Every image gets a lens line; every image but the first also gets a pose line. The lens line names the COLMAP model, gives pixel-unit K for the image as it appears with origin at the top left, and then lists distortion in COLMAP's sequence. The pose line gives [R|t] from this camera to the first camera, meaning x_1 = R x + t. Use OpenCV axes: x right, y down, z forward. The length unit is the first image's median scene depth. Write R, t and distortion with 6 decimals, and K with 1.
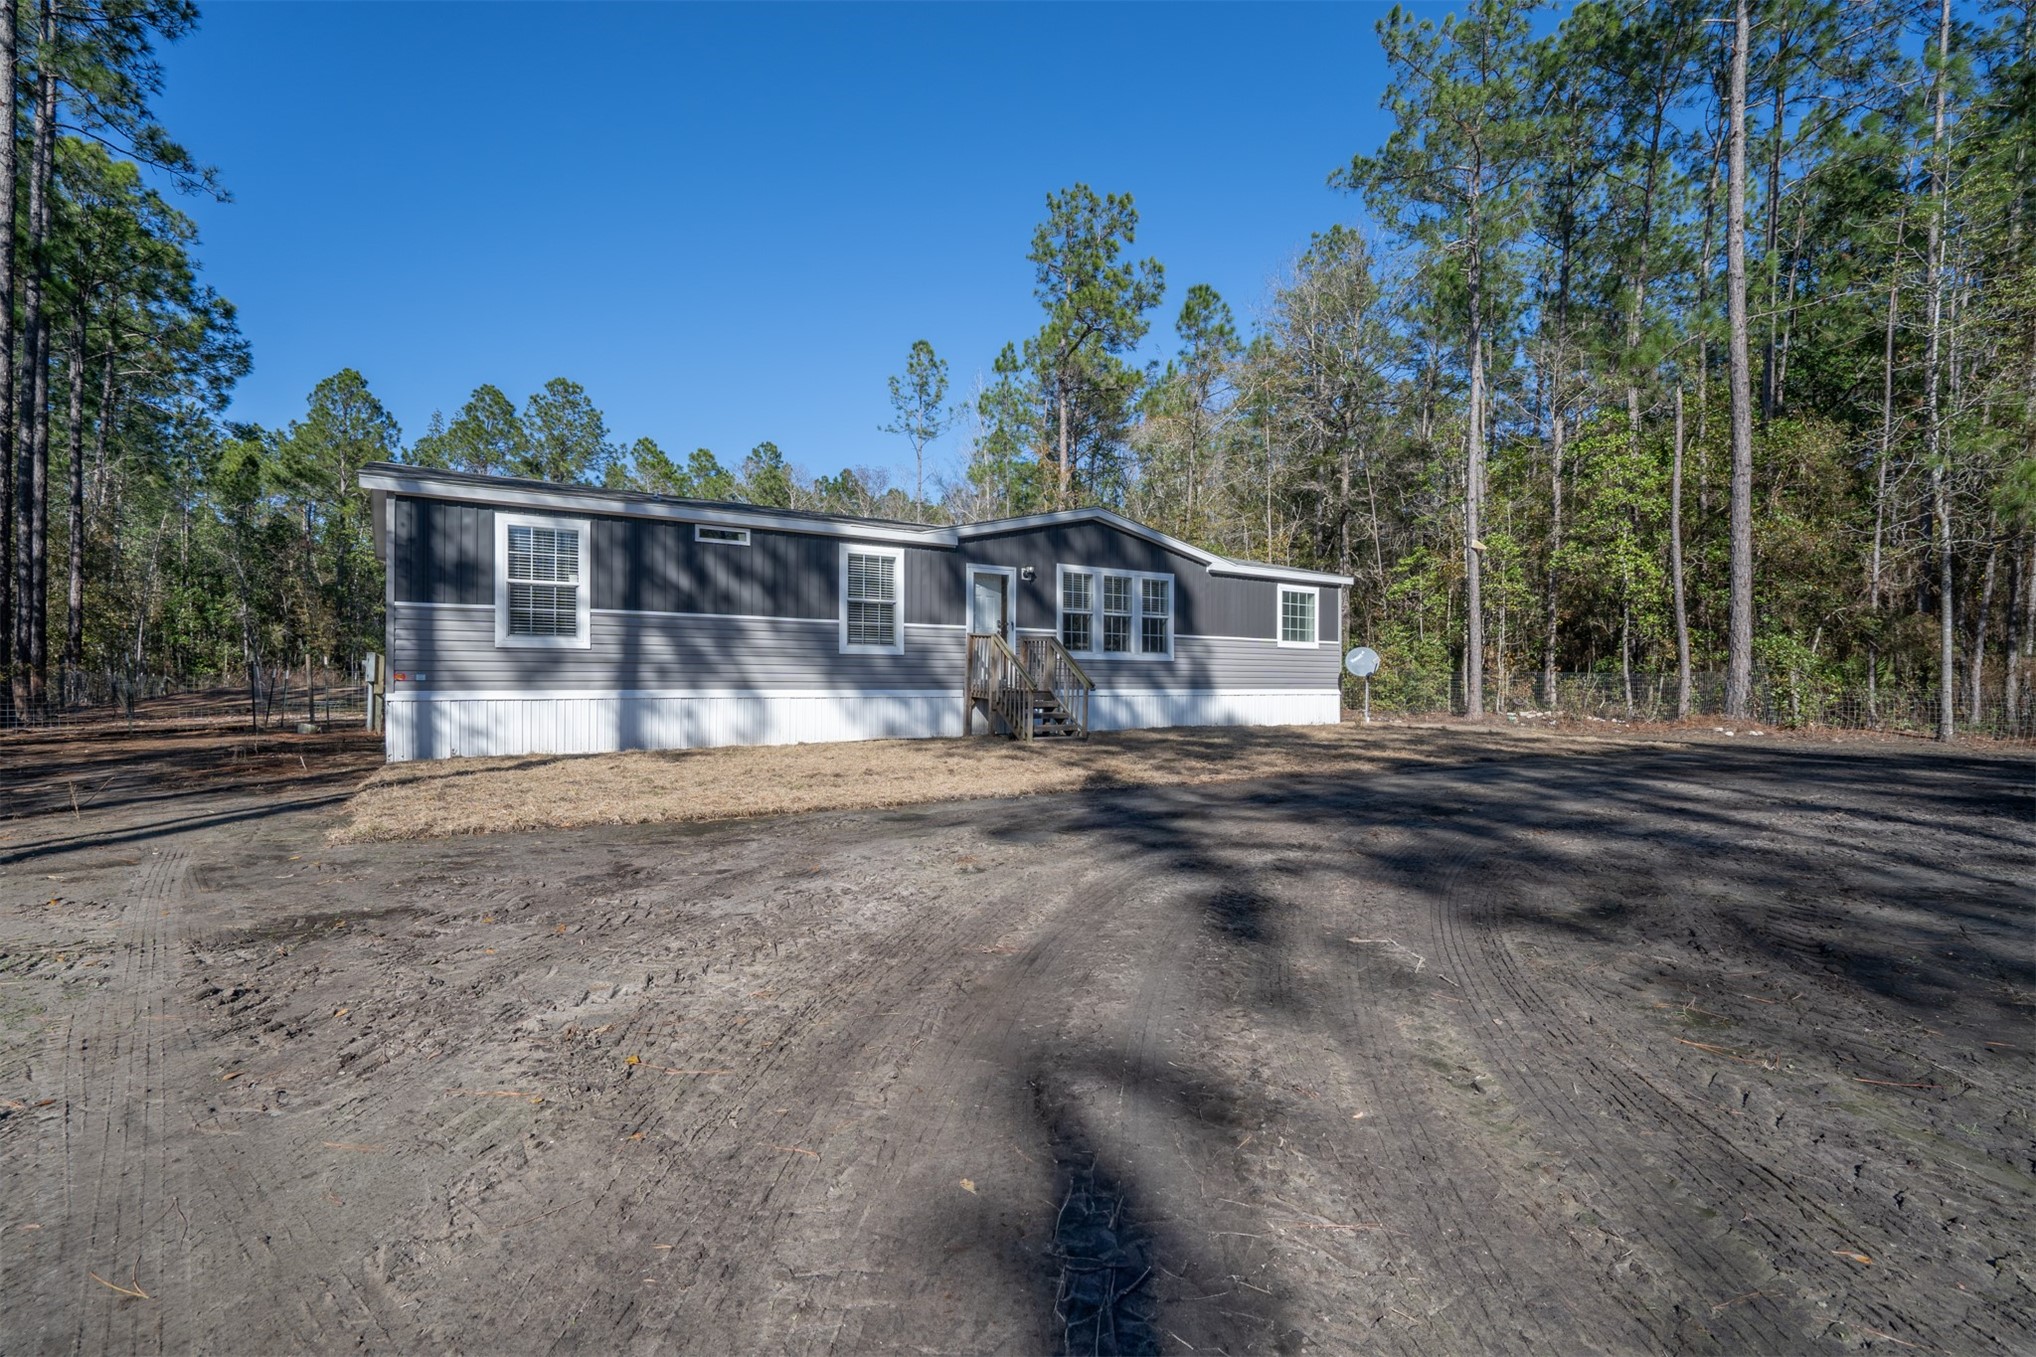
lens RADIAL K [[933.1, 0, 1052.4], [0, 933.1, 678.3], [0, 0, 1]] dist [-0.001476, -0.018824]
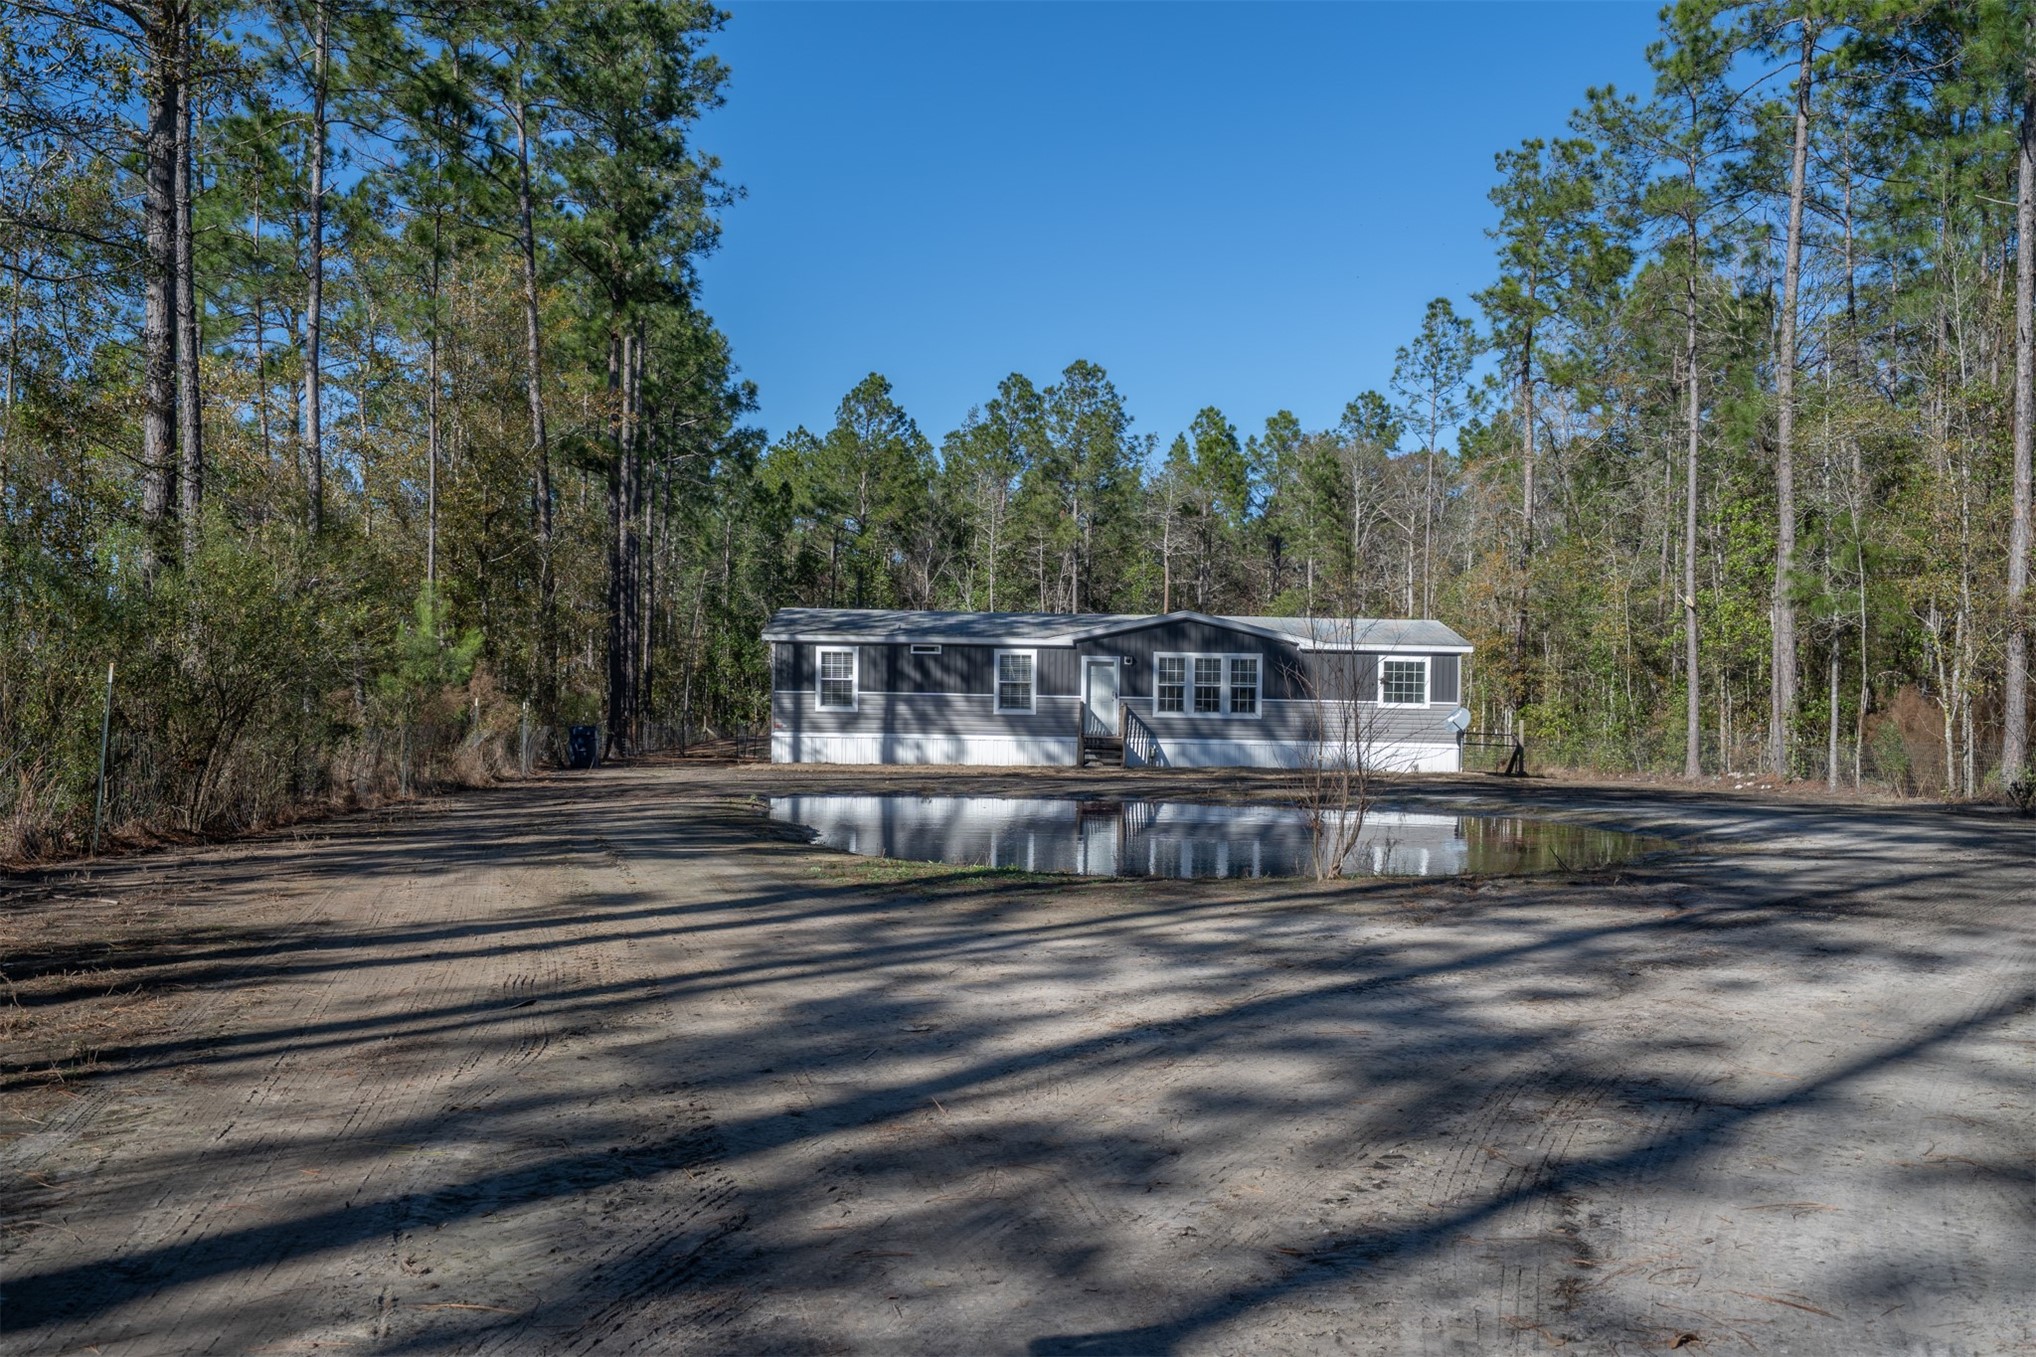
lens RADIAL K [[1903.9, 0, 1019.5], [0, 1903.9, 678.2], [0, 0, 1]] dist [0.015251, 0.000573]
pose [[0.822067, -0.008011, -0.569334, 1.751233], [-0.012307, 0.999417, -0.031833, 0.018256], [0.569258, 0.033175, 0.821489, -1.813616]]
